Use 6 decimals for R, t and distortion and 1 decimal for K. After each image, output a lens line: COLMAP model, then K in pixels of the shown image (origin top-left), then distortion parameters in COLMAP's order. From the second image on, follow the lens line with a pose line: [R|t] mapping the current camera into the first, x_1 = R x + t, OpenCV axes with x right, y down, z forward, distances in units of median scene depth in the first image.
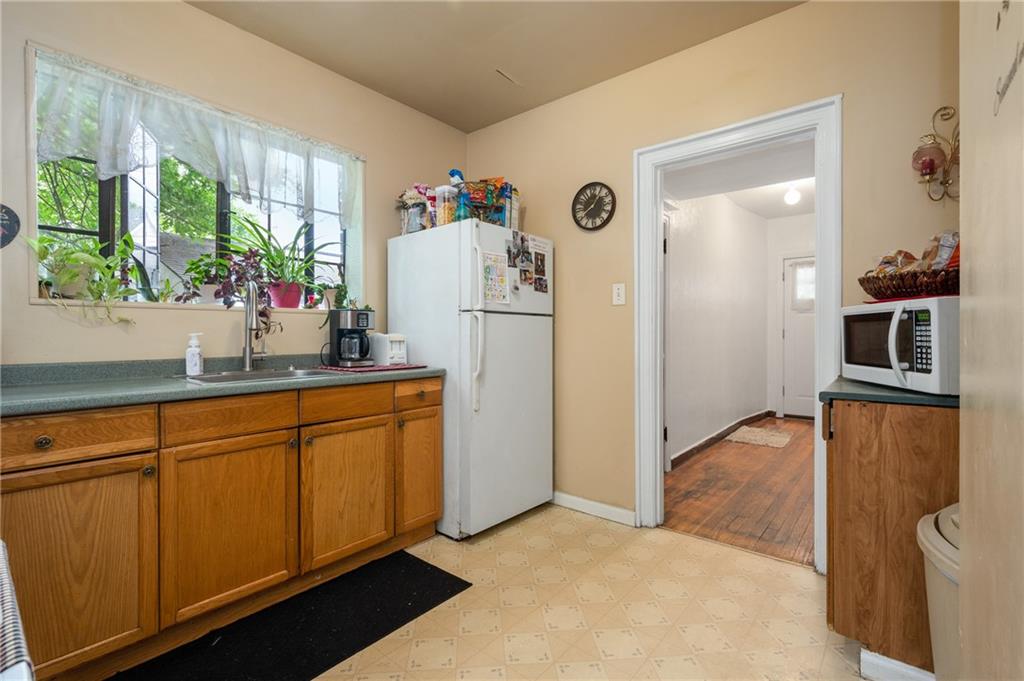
lens RADIAL K [[461.7, 0, 511.0], [0, 461.7, 334.3], [0, 0, 1]] dist [-0.002569, 0.001230]
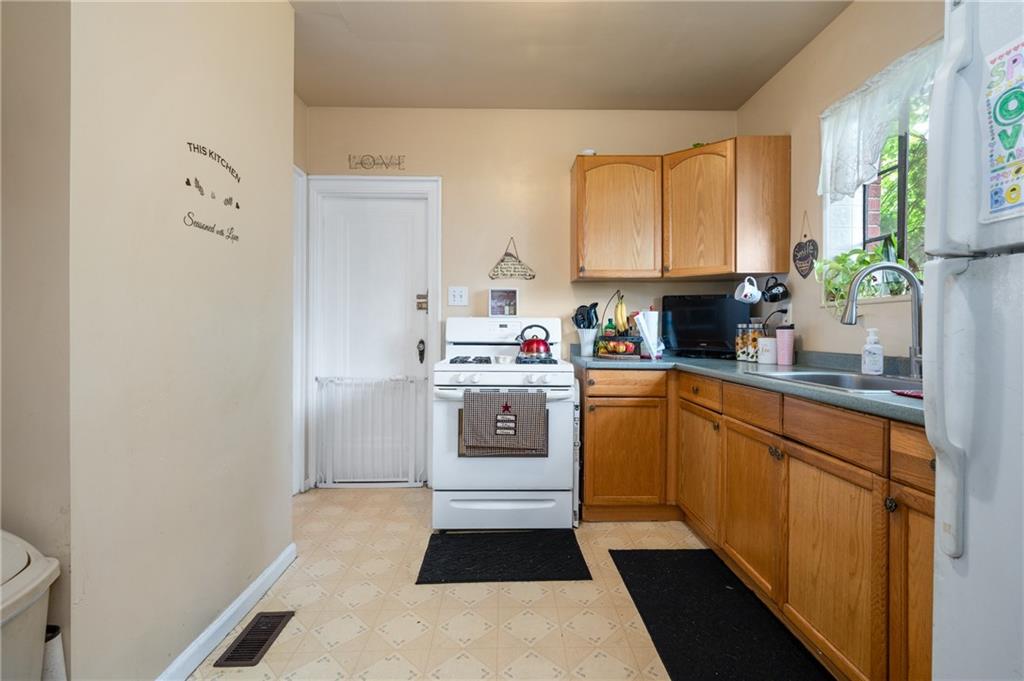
lens RADIAL K [[461.7, 0, 511.2], [0, 461.7, 334.7], [0, 0, 1]] dist [-0.002569, 0.001230]
pose [[-0.754358, 0.002201, -0.656459, 0.477963], [-0.007904, 0.999891, 0.012436, 0.004566], [0.656415, 0.014570, -0.754259, 1.288667]]
